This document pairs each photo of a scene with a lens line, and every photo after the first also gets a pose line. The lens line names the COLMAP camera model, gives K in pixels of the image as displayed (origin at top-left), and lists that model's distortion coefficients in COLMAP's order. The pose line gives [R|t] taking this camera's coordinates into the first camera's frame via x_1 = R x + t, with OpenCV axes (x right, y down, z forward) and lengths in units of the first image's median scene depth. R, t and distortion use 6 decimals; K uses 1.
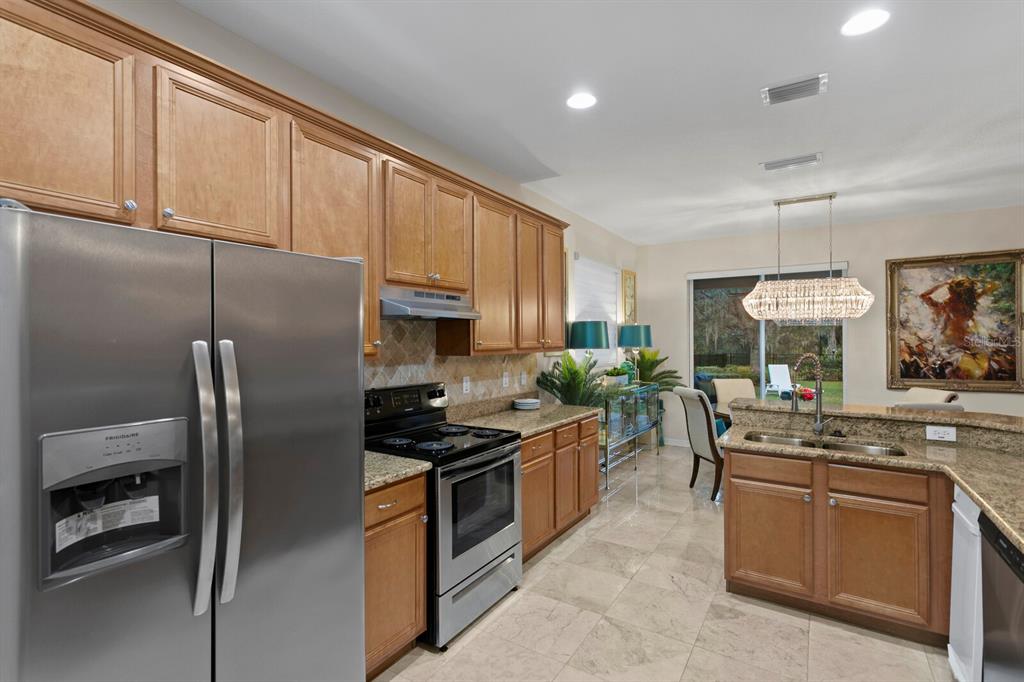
lens RADIAL K [[482.9, 0, 503.9], [0, 482.9, 340.6], [0, 0, 1]] dist [0.000656, 0.002447]
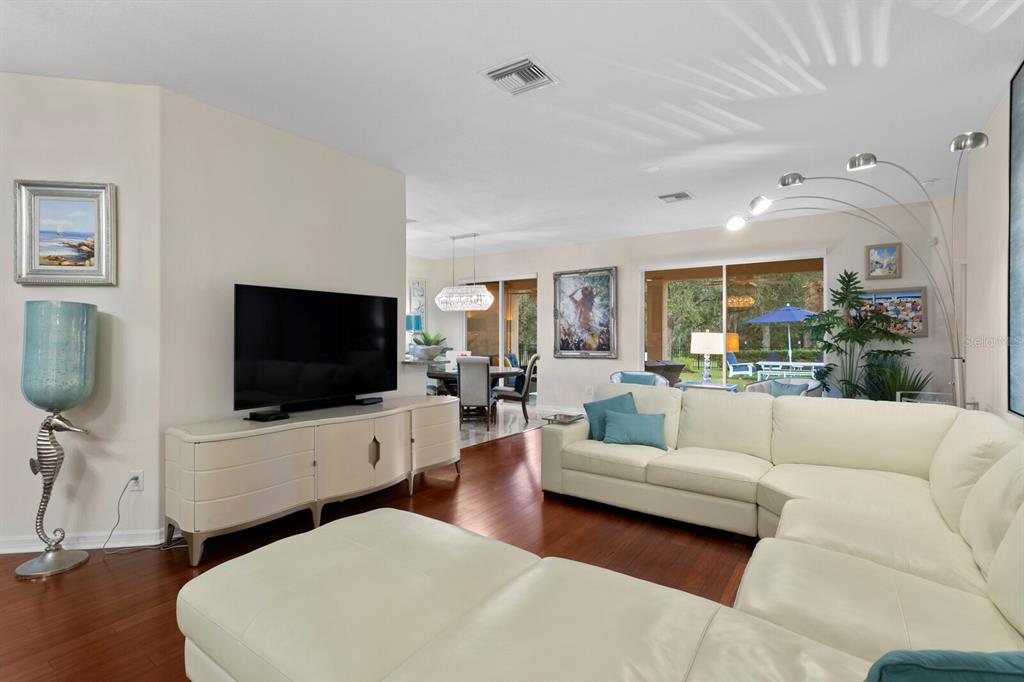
lens RADIAL K [[482.9, 0, 502.7], [0, 482.9, 334.8], [0, 0, 1]] dist [0.000656, 0.002447]
pose [[0.999330, 0.006245, -0.036062, 0.739803], [-0.006344, 0.999976, -0.002643, 0.036046], [0.036045, 0.002870, 0.999346, -0.552368]]
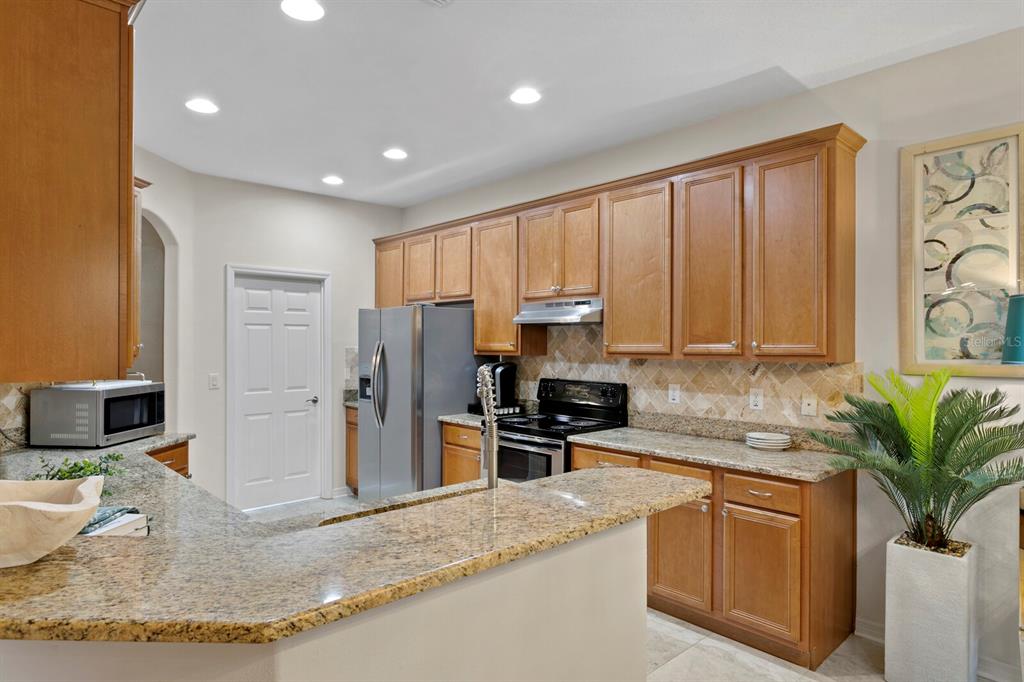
lens RADIAL K [[594.9, 0, 506.8], [0, 594.9, 343.5], [0, 0, 1]] dist [-0.003968, -0.000270]
pose [[-0.250577, -0.002086, -0.968094, 0.718307], [-0.004426, 0.999990, -0.001009, 0.003041], [0.968087, 0.004032, -0.250584, 0.682585]]
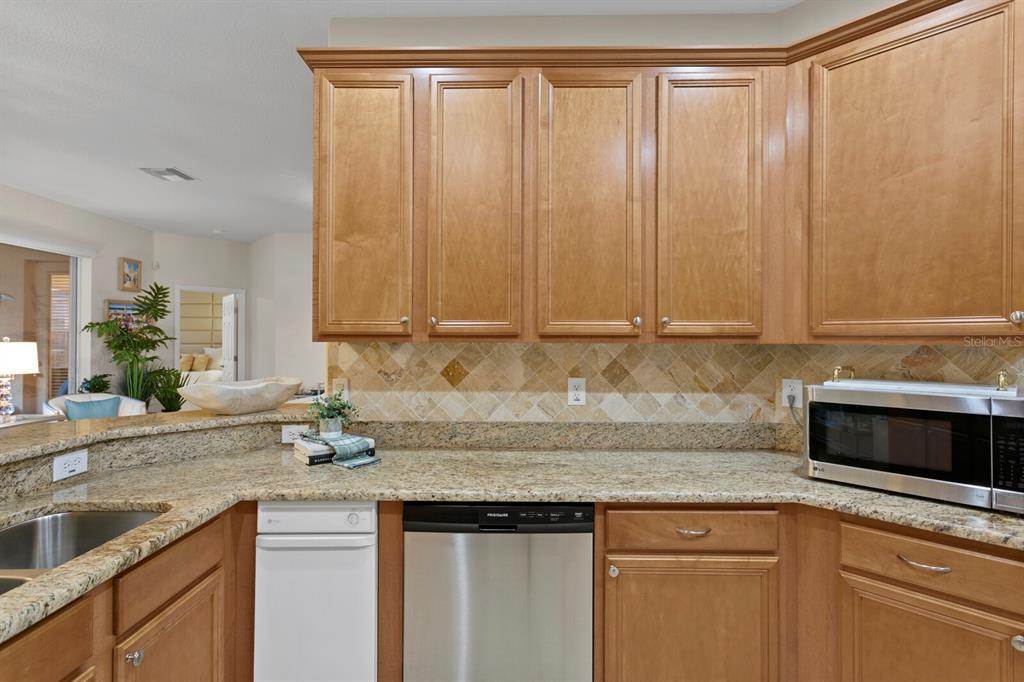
lens RADIAL K [[482.9, 0, 505.1], [0, 482.9, 337.4], [0, 0, 1]] dist [0.000656, 0.002447]
pose [[-0.548992, 0.006931, 0.835799, 0.066818], [-0.003501, 0.999938, -0.010592, 0.022522], [-0.835820, -0.008741, -0.548934, 0.470622]]
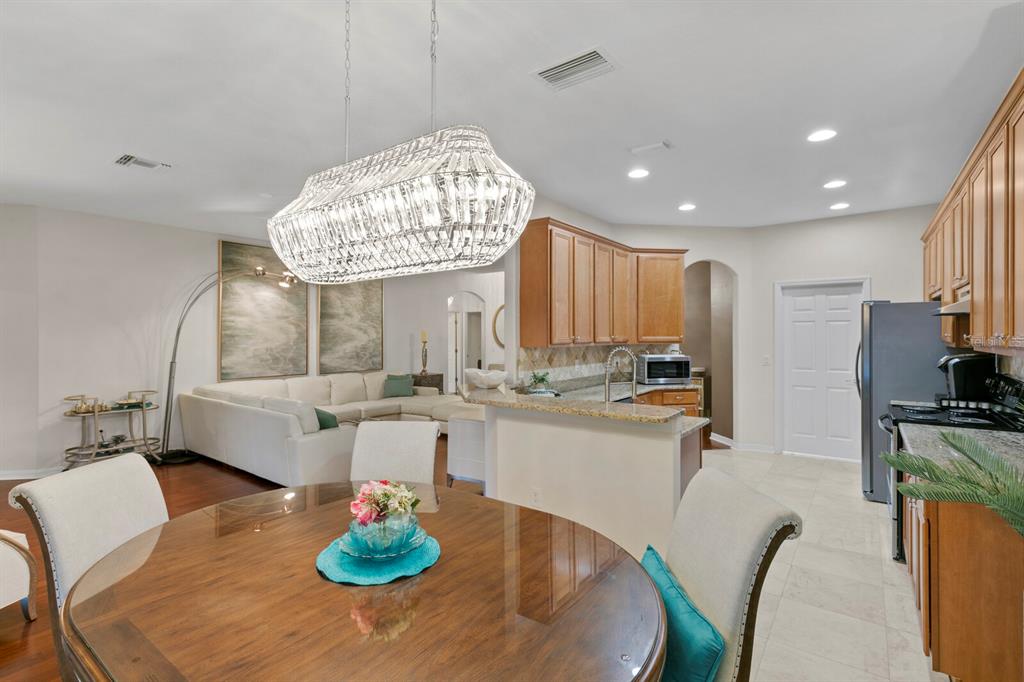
lens RADIAL K [[482.9, 0, 505.9], [0, 482.9, 334.0], [0, 0, 1]] dist [0.000656, 0.002447]
pose [[-0.998679, 0.003101, 0.051295, 0.482507], [0.003210, 0.999993, 0.002047, -0.003721], [-0.051288, 0.002209, -0.998681, 1.217418]]
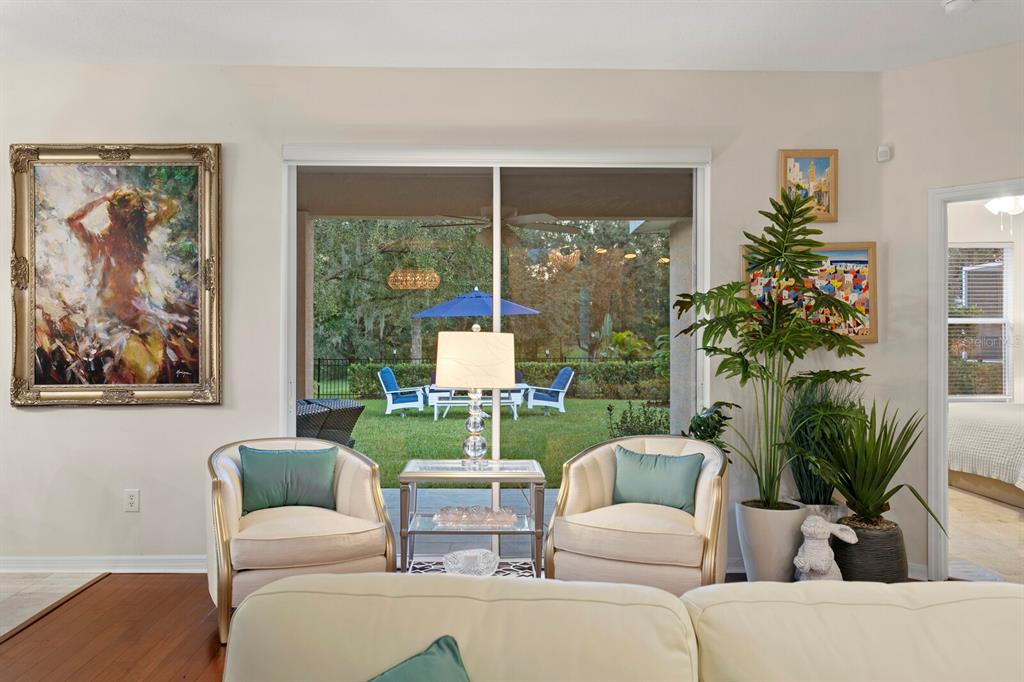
lens RADIAL K [[792.9, 0, 501.5], [0, 792.9, 337.5], [0, 0, 1]] dist [0.011757, -0.000191]
pose [[0.821280, 0.008731, 0.570459, 0.795958], [-0.005292, 0.999956, -0.007687, 0.035175], [-0.570501, 0.003294, 0.821290, 0.062784]]
